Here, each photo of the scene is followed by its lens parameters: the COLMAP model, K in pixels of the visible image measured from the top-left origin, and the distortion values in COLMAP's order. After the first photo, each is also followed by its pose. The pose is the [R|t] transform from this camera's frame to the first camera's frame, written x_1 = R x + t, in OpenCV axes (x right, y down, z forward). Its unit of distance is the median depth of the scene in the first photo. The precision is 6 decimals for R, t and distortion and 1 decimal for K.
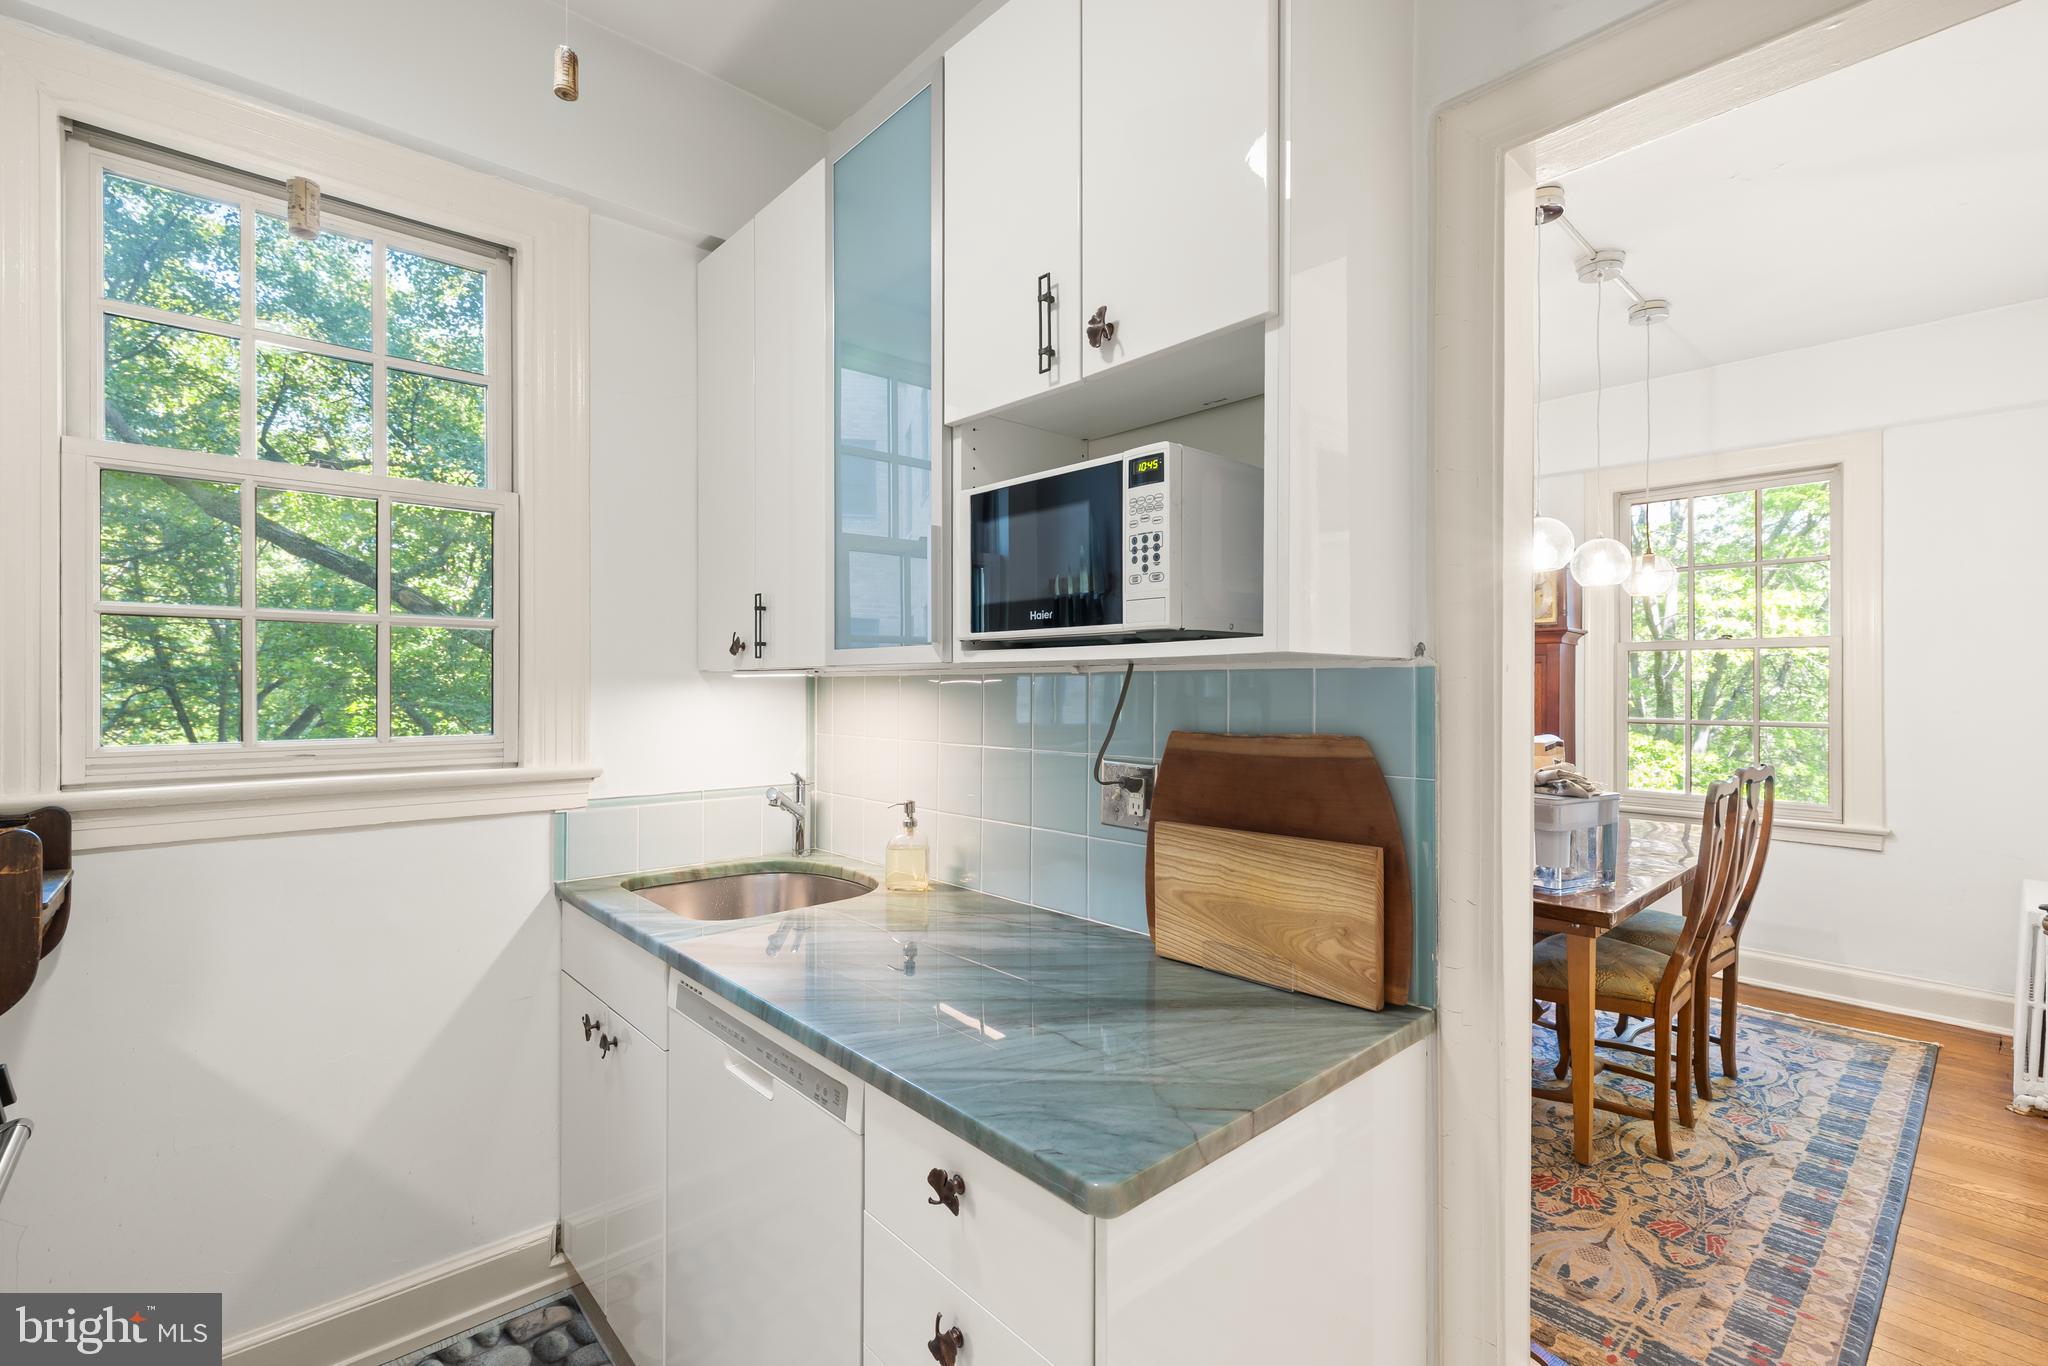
lens RADIAL K [[912.0, 0, 1024.0], [0, 912.0, 683.0], [0, 0, 1]] dist [-0.001920, -0.000201]
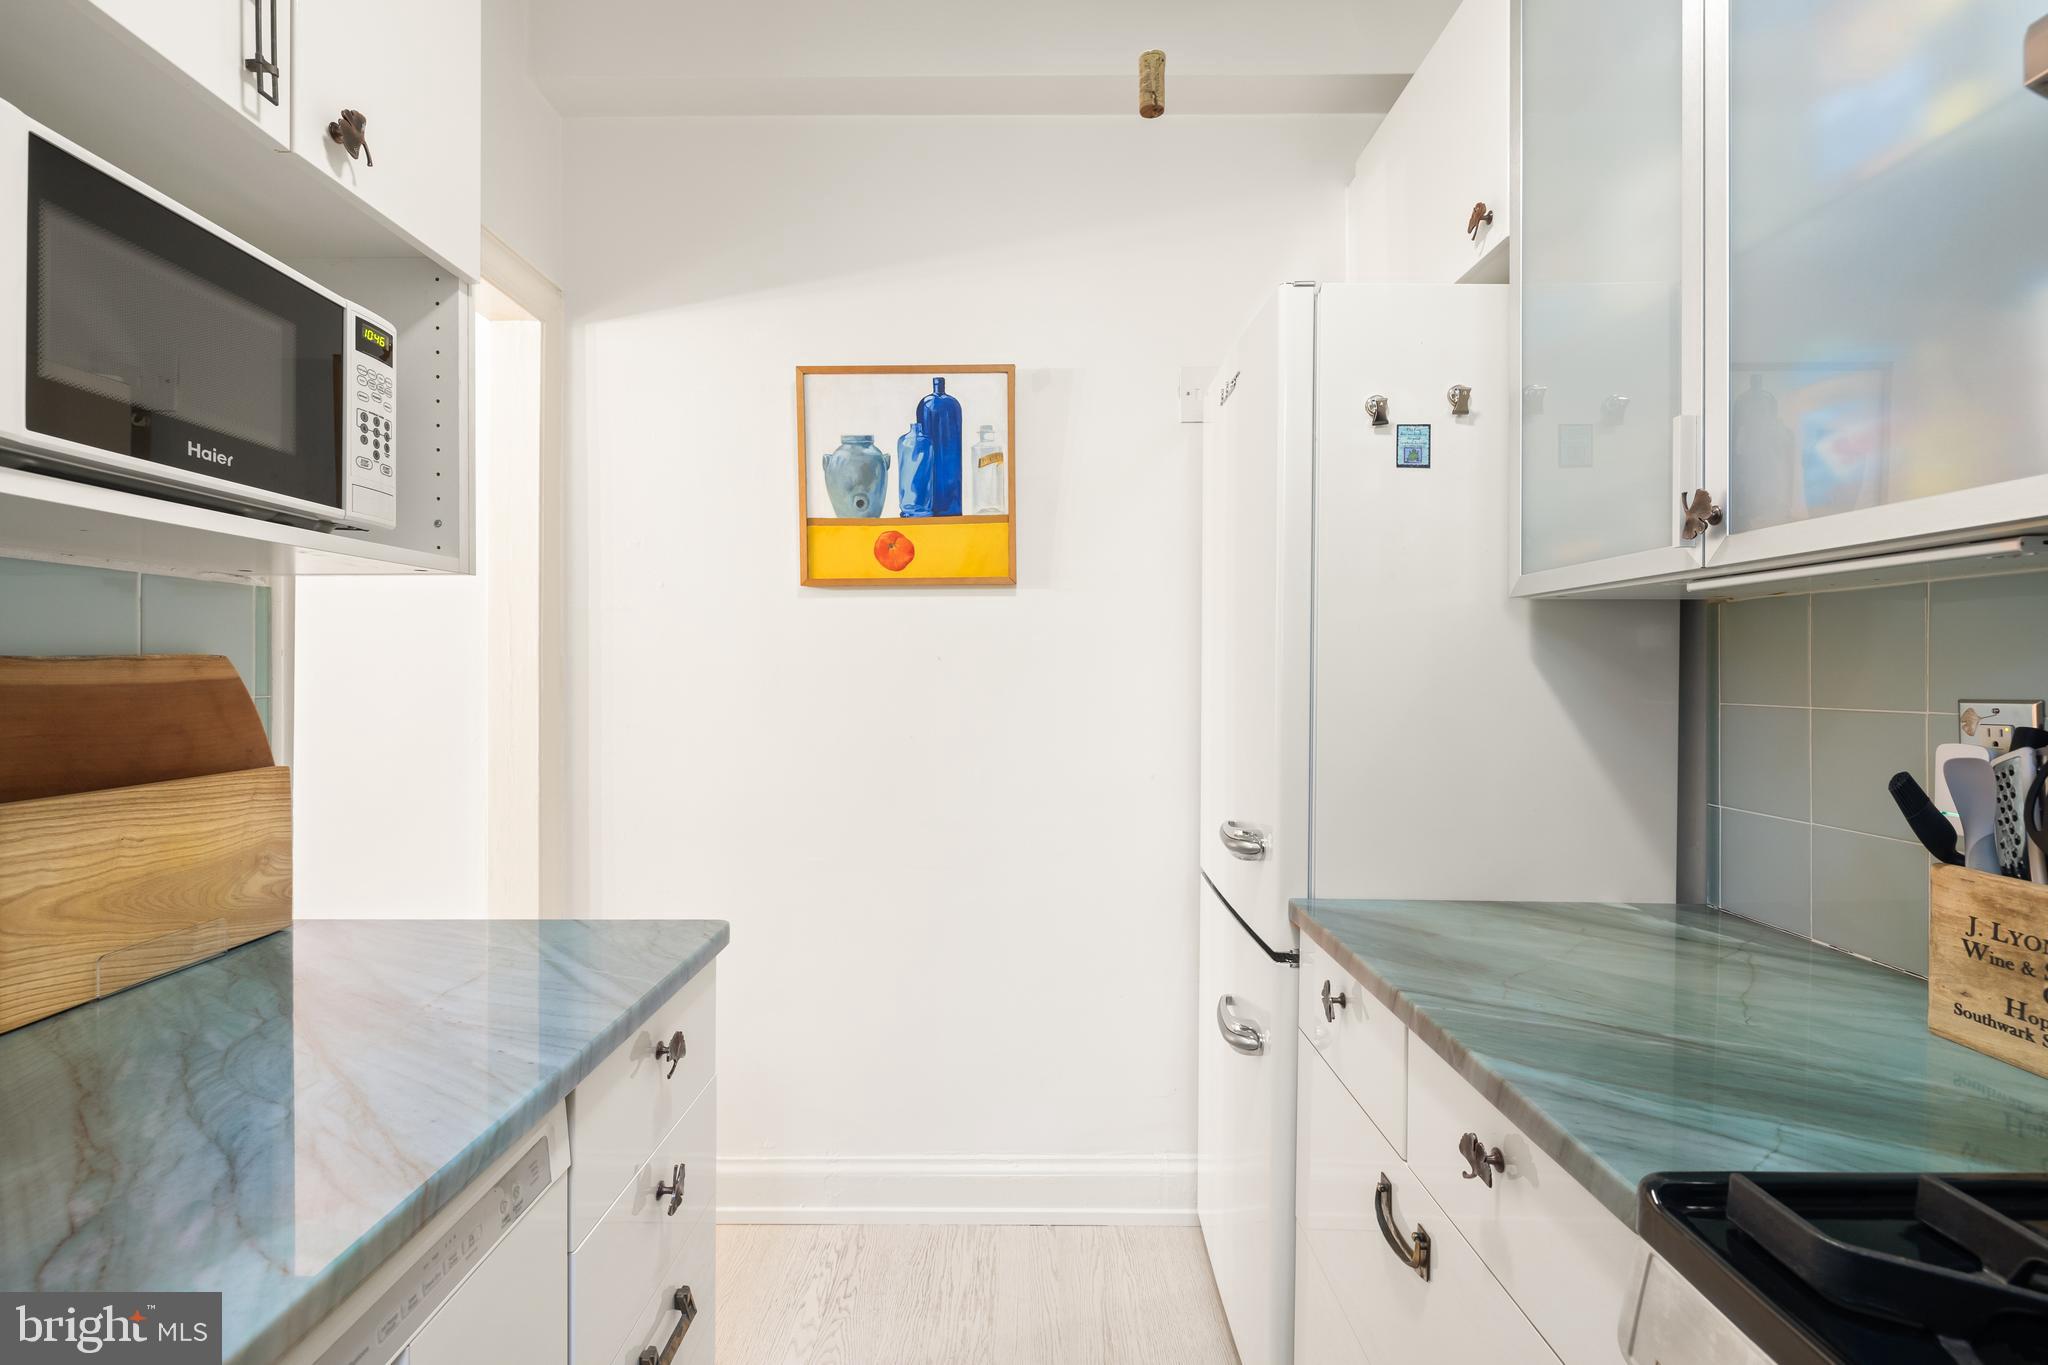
lens RADIAL K [[881.9, 0, 1010.6], [0, 881.9, 670.4], [0, 0, 1]] dist [-0.002472, -0.000580]
pose [[-0.734648, -0.001643, 0.678446, -0.867642], [-0.004073, 0.999990, -0.001988, 0.077277], [-0.678436, -0.004224, -0.734648, 1.188026]]
